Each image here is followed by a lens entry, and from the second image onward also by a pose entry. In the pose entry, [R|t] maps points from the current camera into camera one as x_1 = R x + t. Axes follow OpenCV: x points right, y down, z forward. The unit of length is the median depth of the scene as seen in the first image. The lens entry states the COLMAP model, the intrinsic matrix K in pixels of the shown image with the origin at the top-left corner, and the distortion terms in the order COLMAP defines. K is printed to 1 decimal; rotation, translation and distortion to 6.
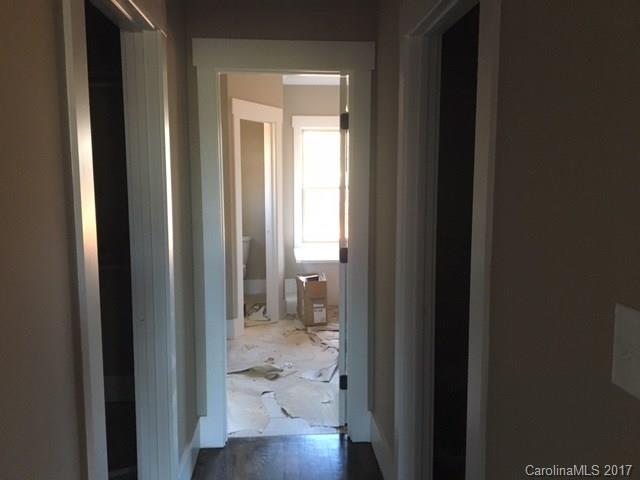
lens RADIAL K [[531.7, 0, 320.0], [0, 531.7, 240.0], [0, 0, 1]] dist [0.115792, 0.000908]
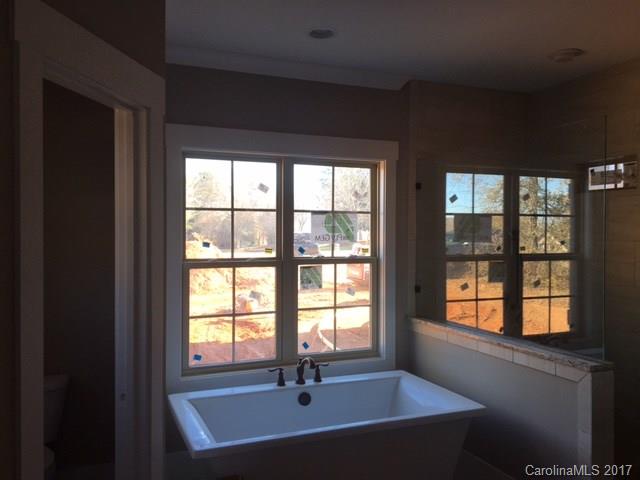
lens RADIAL K [[531.7, 0, 320.0], [0, 531.7, 240.0], [0, 0, 1]] dist [0.115792, 0.000908]
pose [[0.949936, 0.001416, 0.312441, -0.086295], [0.033851, 0.993637, -0.107424, -0.074030], [-0.310605, 0.112623, 0.943844, 0.586348]]
